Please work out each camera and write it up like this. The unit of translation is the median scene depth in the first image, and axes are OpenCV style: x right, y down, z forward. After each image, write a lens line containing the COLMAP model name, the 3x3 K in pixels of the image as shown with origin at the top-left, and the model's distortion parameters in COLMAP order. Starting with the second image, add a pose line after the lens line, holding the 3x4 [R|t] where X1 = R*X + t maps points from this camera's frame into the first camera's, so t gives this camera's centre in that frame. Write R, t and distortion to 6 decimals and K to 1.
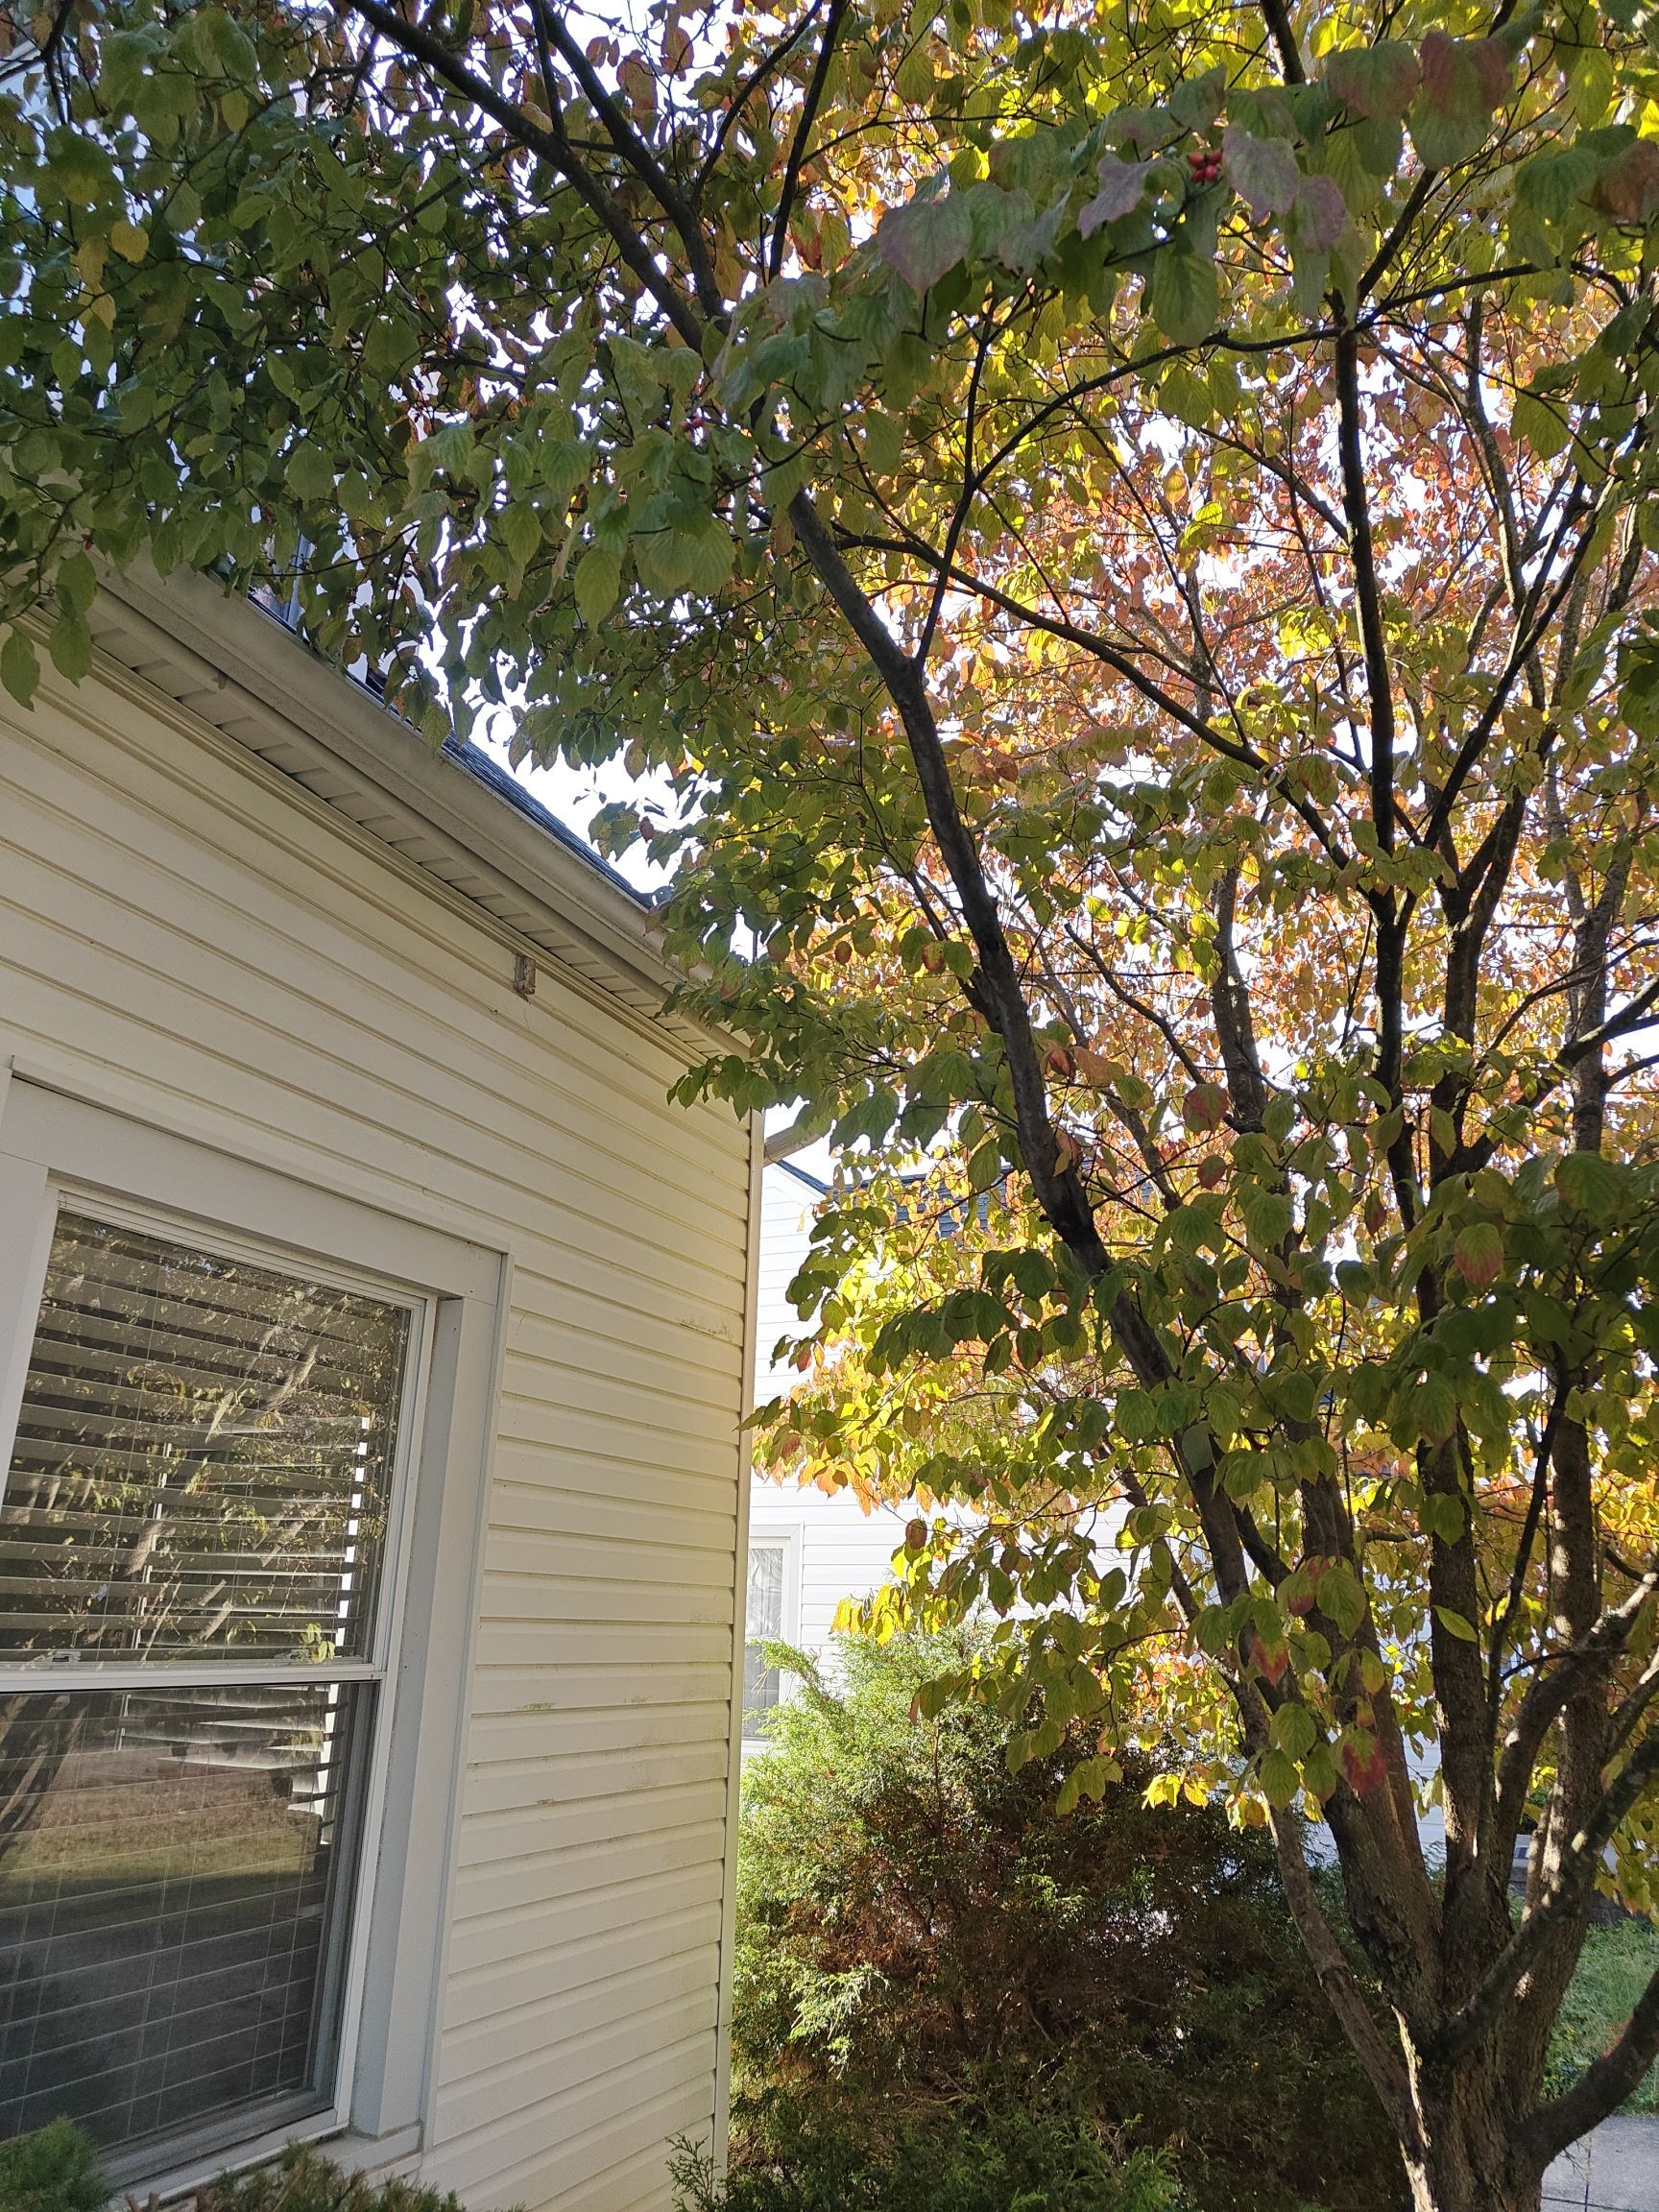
lens RADIAL K [[1546.9, 0, 845.5], [0, 1546.9, 1098.8], [0, 0, 1]] dist [0.016039, 0.001109]
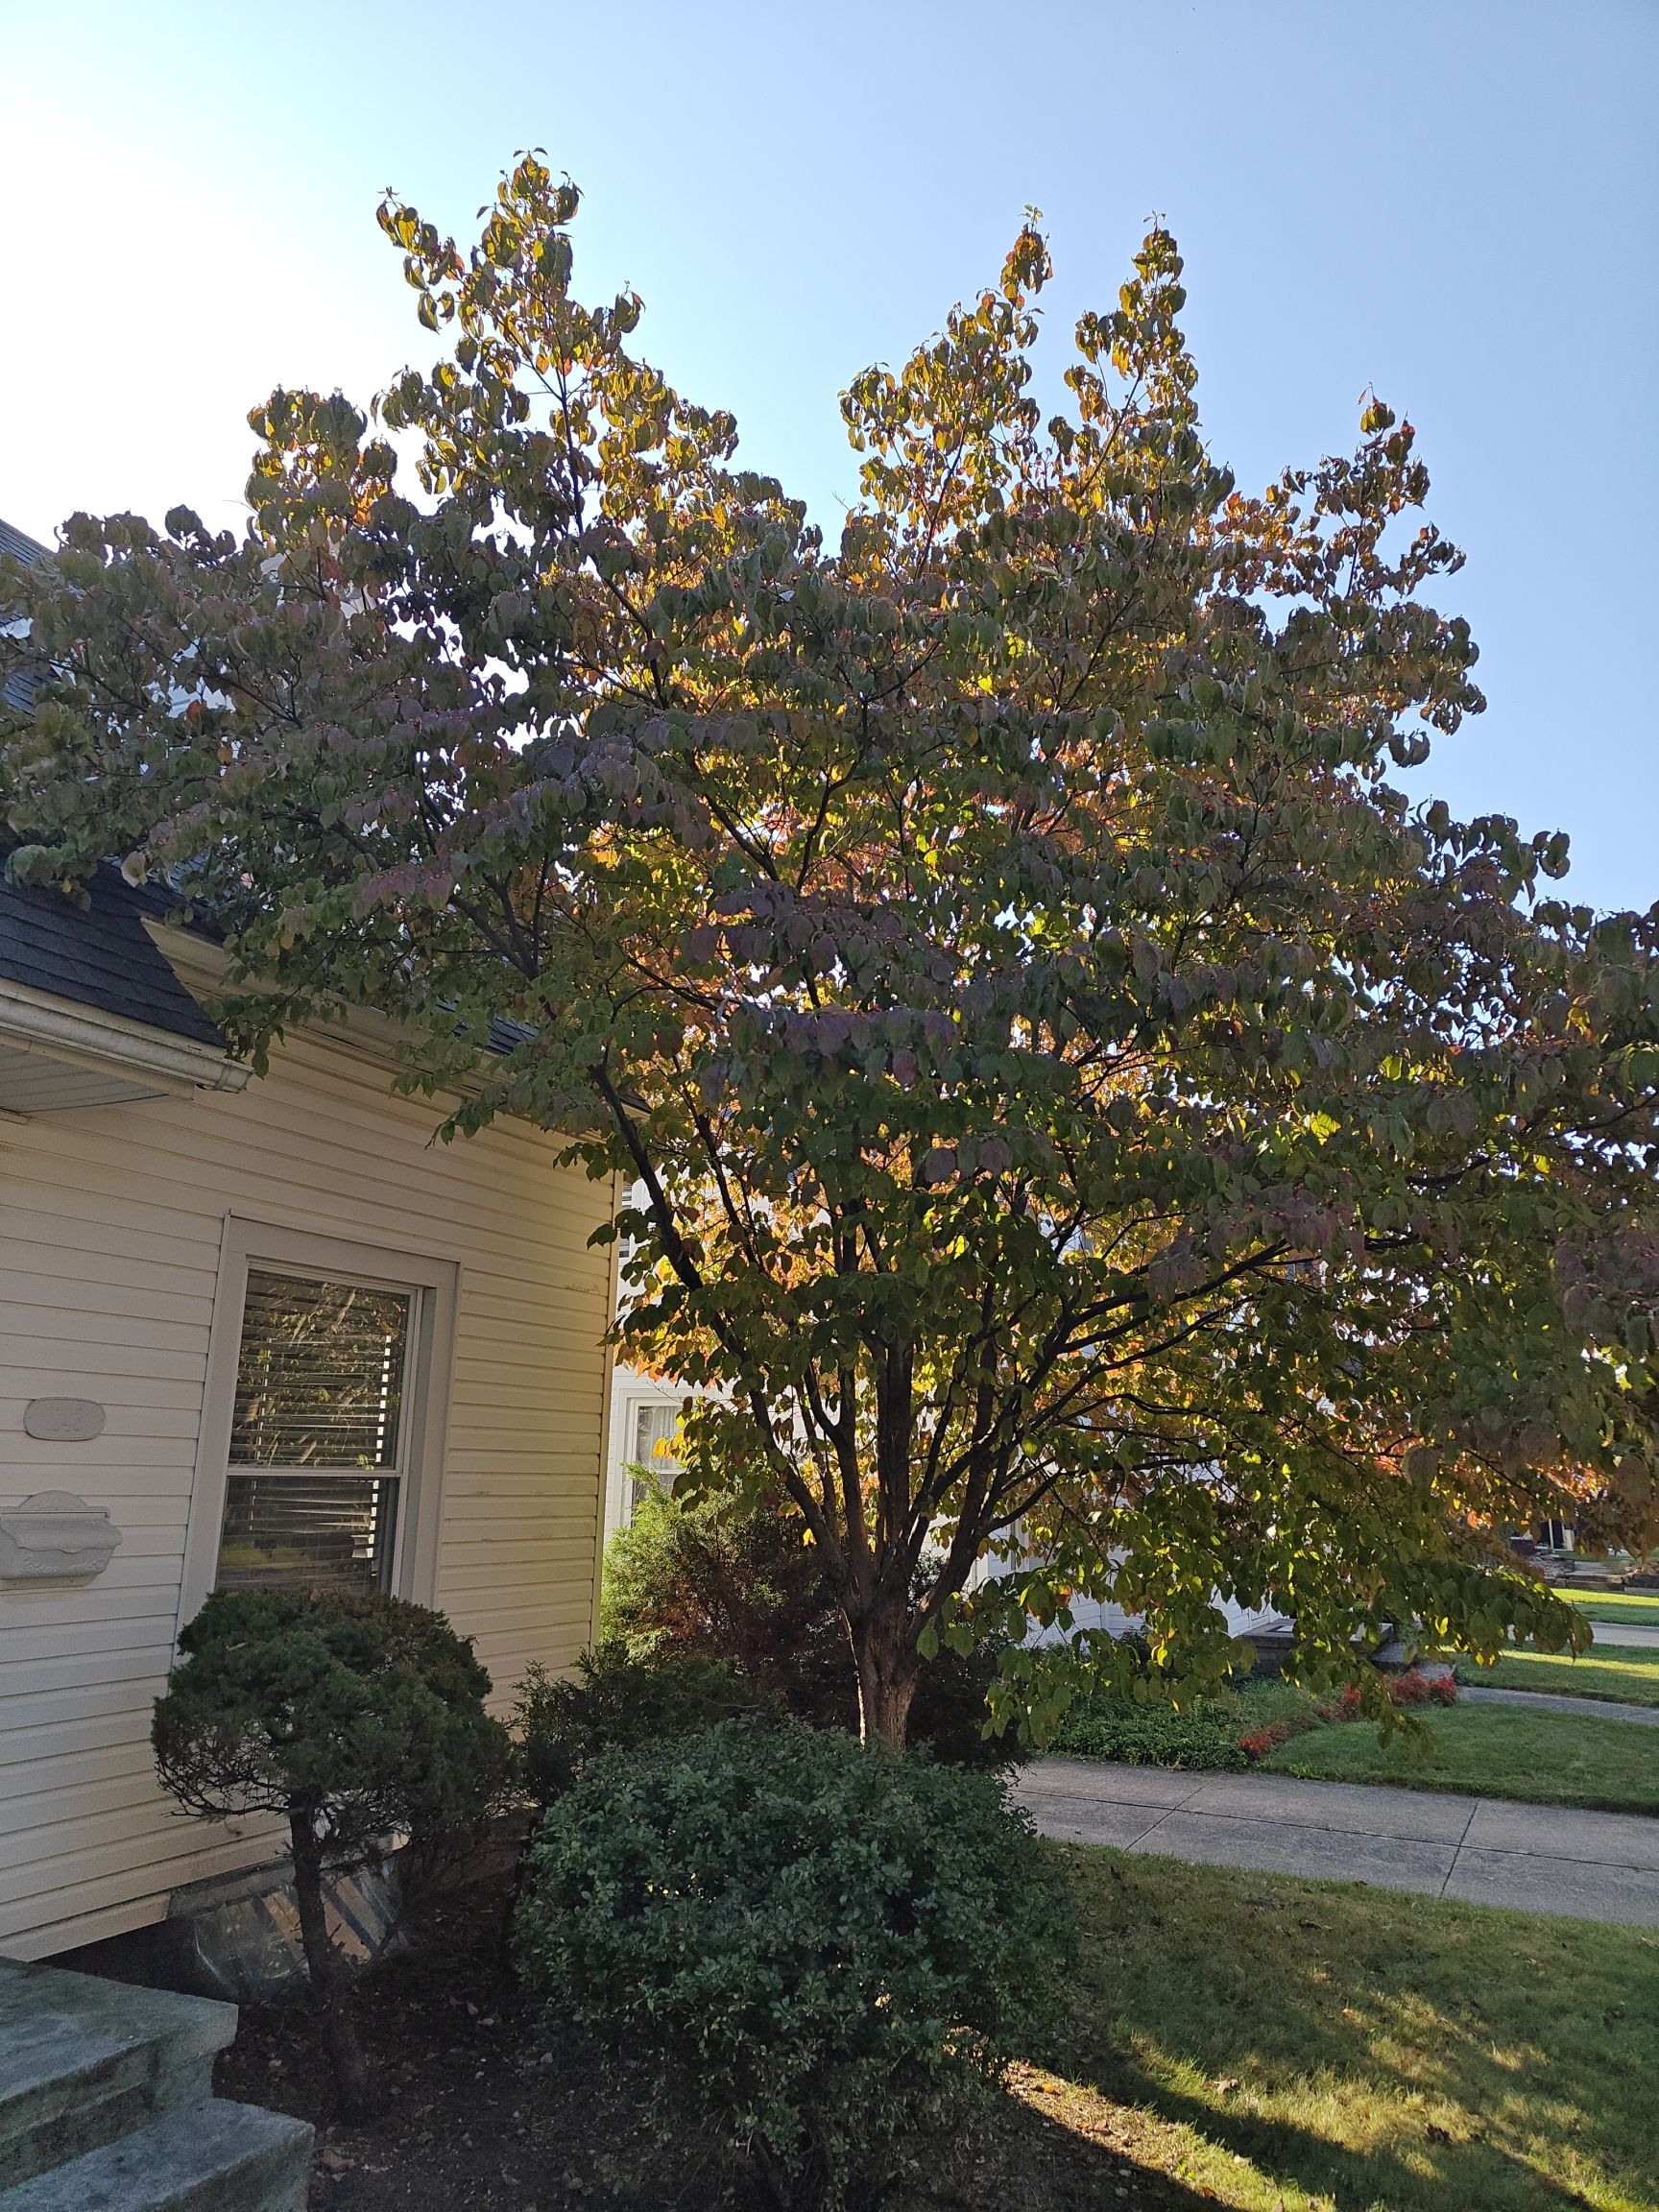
lens RADIAL K [[1546.9, 0, 845.5], [0, 1546.9, 1098.8], [0, 0, 1]] dist [0.016039, 0.001109]
pose [[0.999957, -0.005644, -0.007356, 0.271639], [0.006279, 0.995978, 0.089374, -0.268712], [0.006822, -0.089416, 0.995971, -0.876690]]
